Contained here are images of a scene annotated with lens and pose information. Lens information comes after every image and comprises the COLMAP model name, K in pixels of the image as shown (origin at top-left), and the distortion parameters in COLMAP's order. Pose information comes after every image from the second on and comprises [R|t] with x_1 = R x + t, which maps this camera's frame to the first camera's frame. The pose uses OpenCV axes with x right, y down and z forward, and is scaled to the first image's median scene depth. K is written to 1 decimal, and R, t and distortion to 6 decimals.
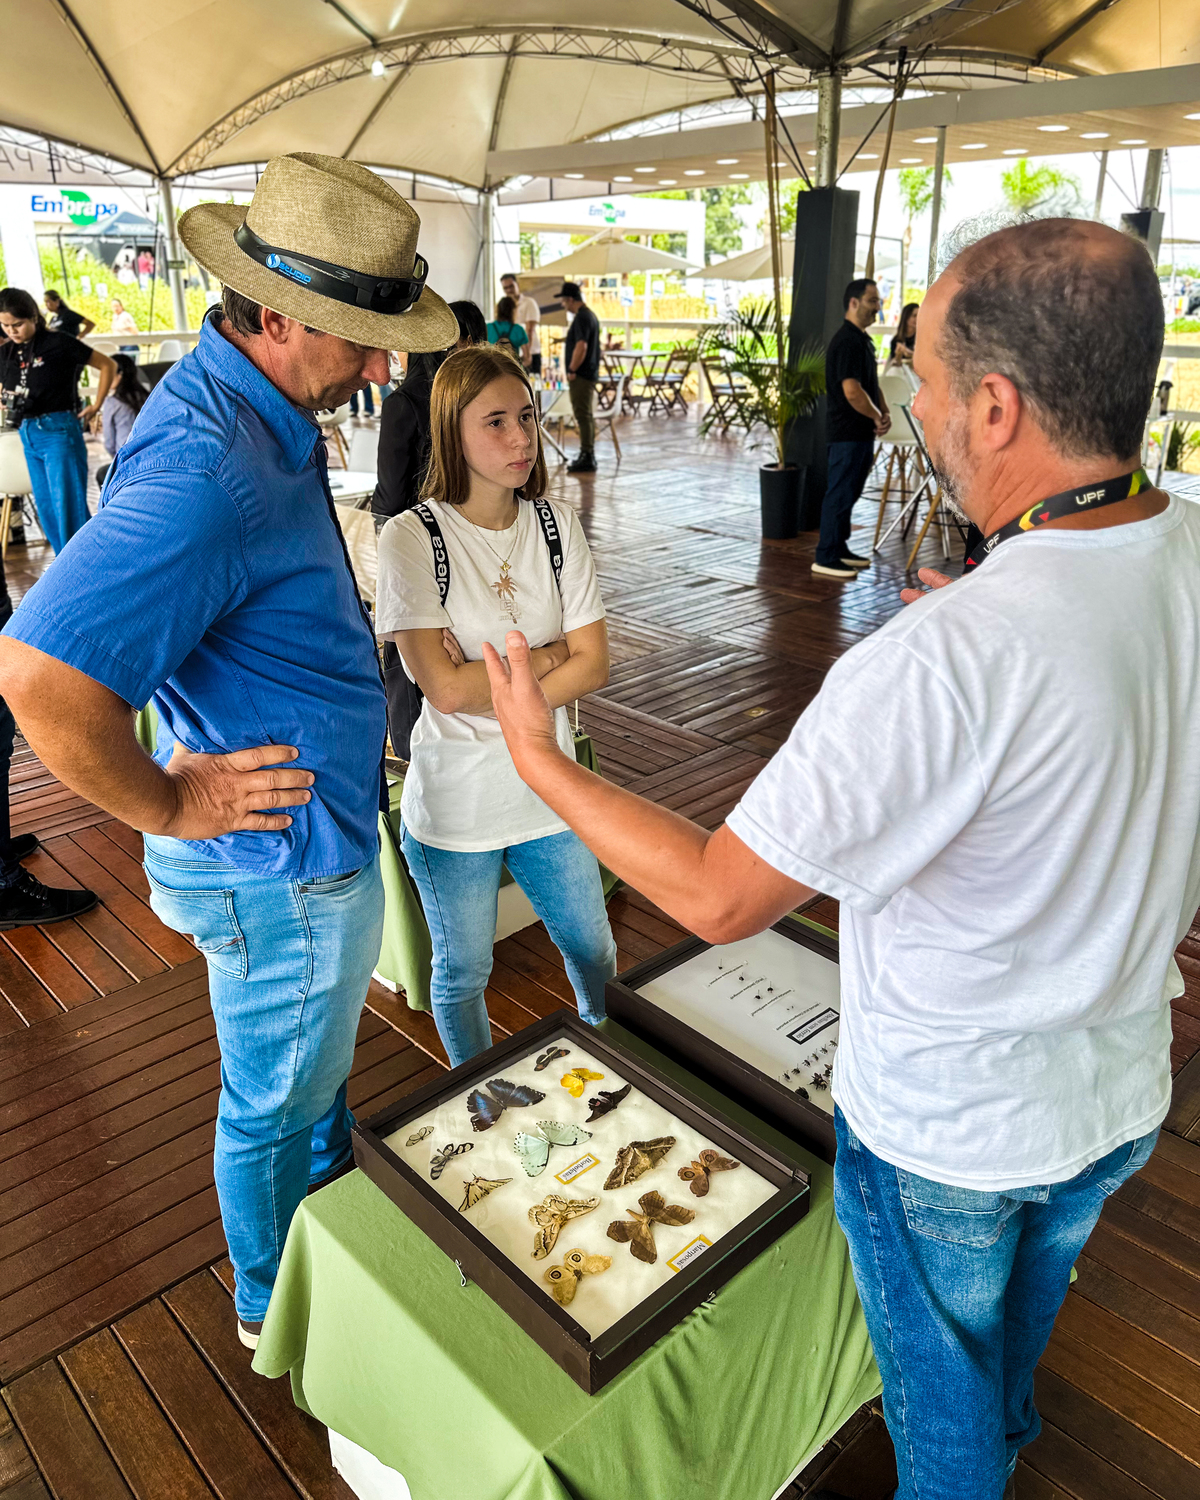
lens RADIAL K [[1136.4, 0, 600.0], [0, 1136.4, 750.0], [0, 0, 1]] dist [-0.007137, -0.003980]
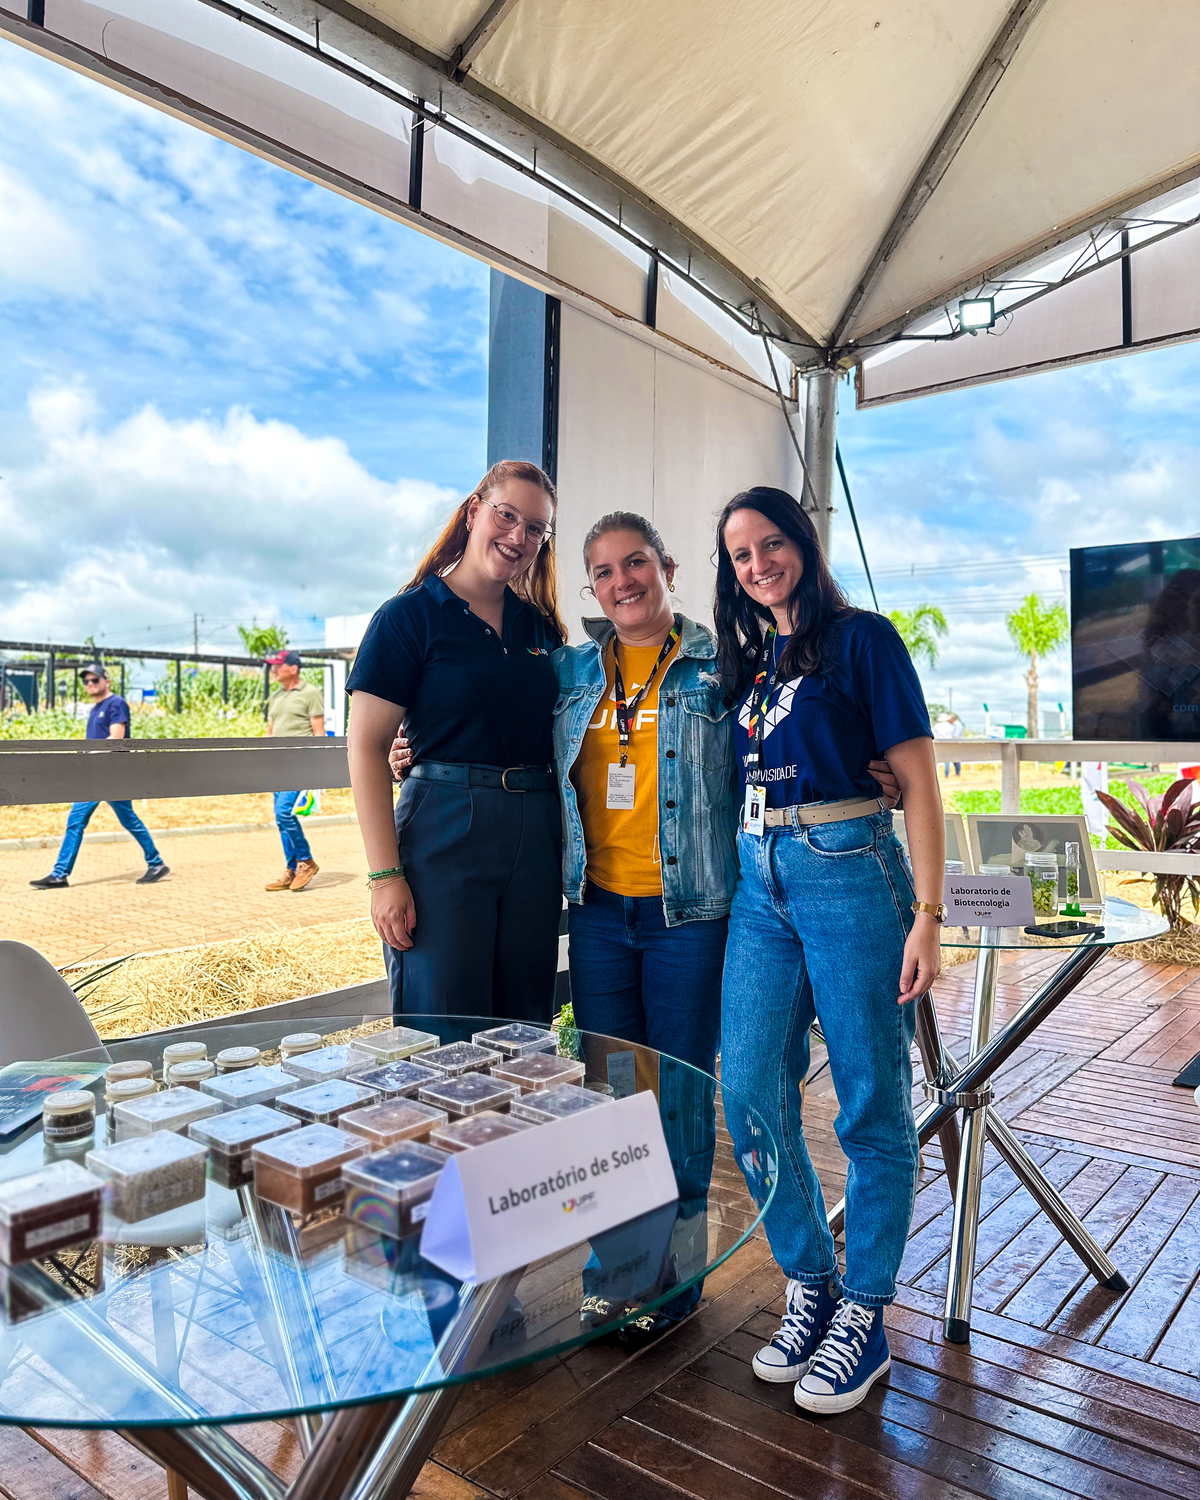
lens RADIAL K [[1148.2, 0, 596.7], [0, 1148.2, 733.5], [0, 0, 1]] dist [0.142449, -0.255123]
pose [[0.991521, 0.004452, 0.129873, -0.249237], [0.046428, 0.921314, -0.386038, -0.334019], [-0.121373, 0.388795, 0.913295, 0.912585]]
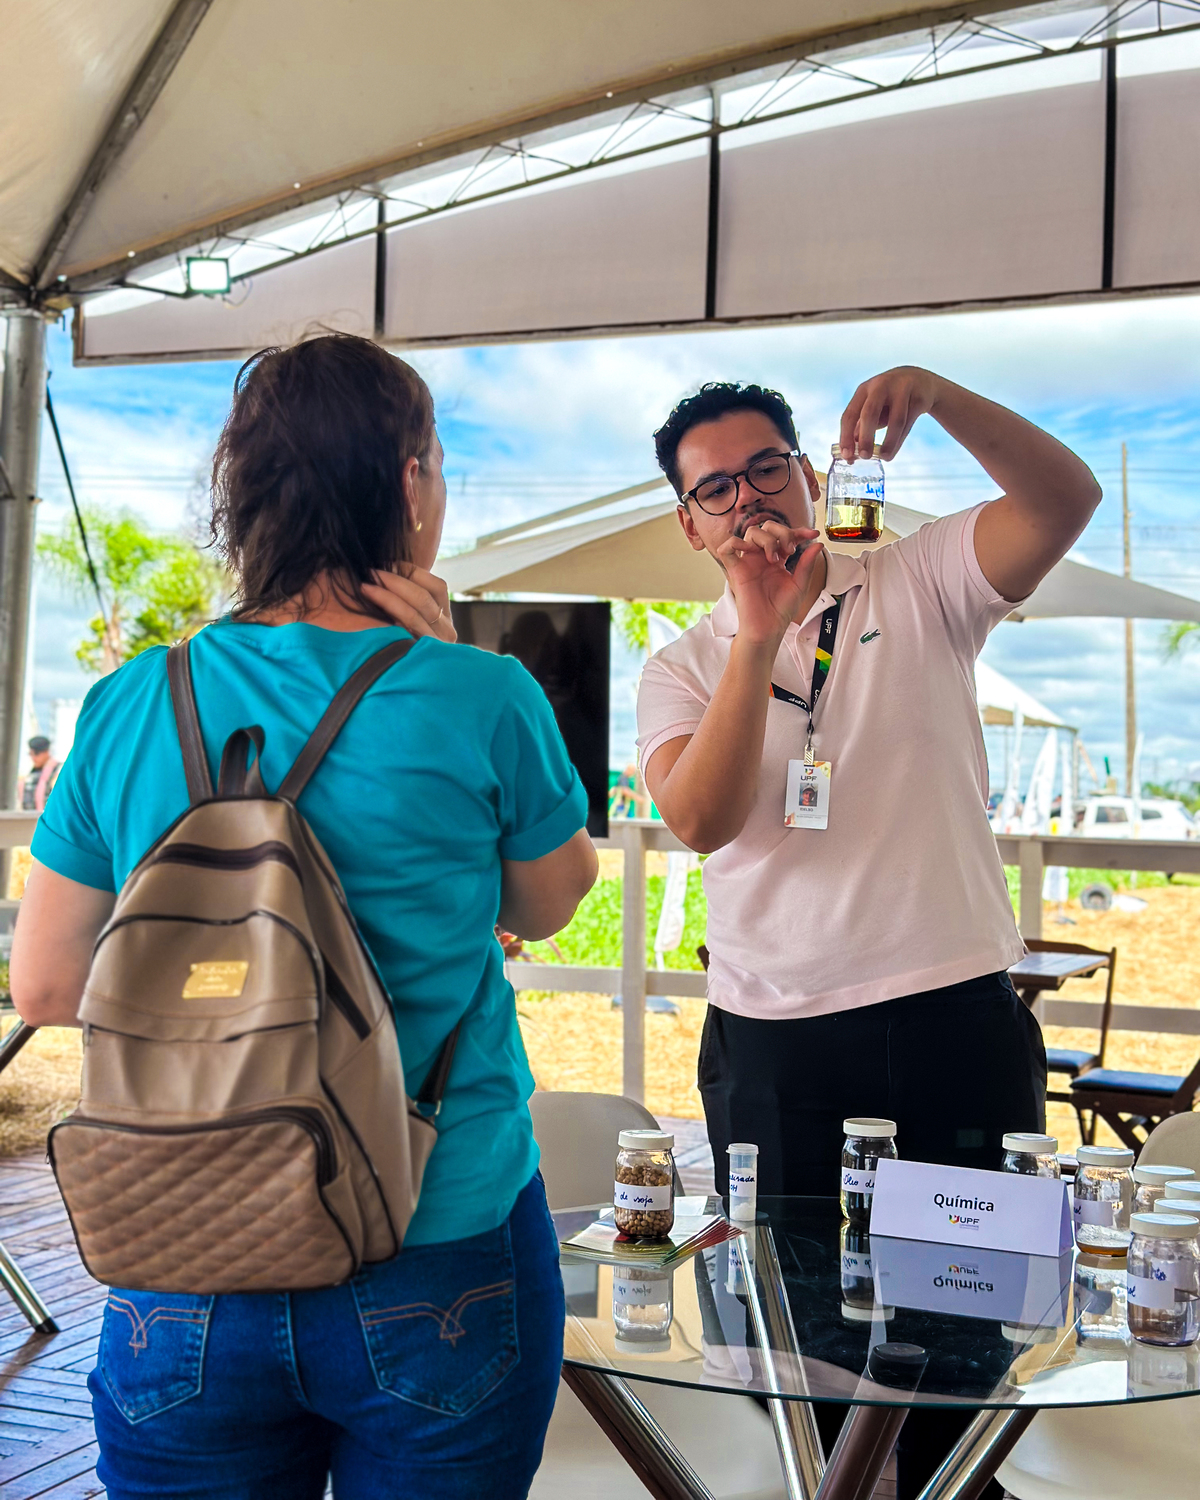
lens RADIAL K [[2281.5, 0, 600.0], [0, 2281.5, 750.0], [0, 0, 1]] dist [0.236633, -0.511721]
pose [[0.906852, 0.036526, 0.419864, -0.232720], [0.132202, 0.921301, -0.365688, -0.262413], [-0.400179, 0.387131, 0.830654, 0.717405]]
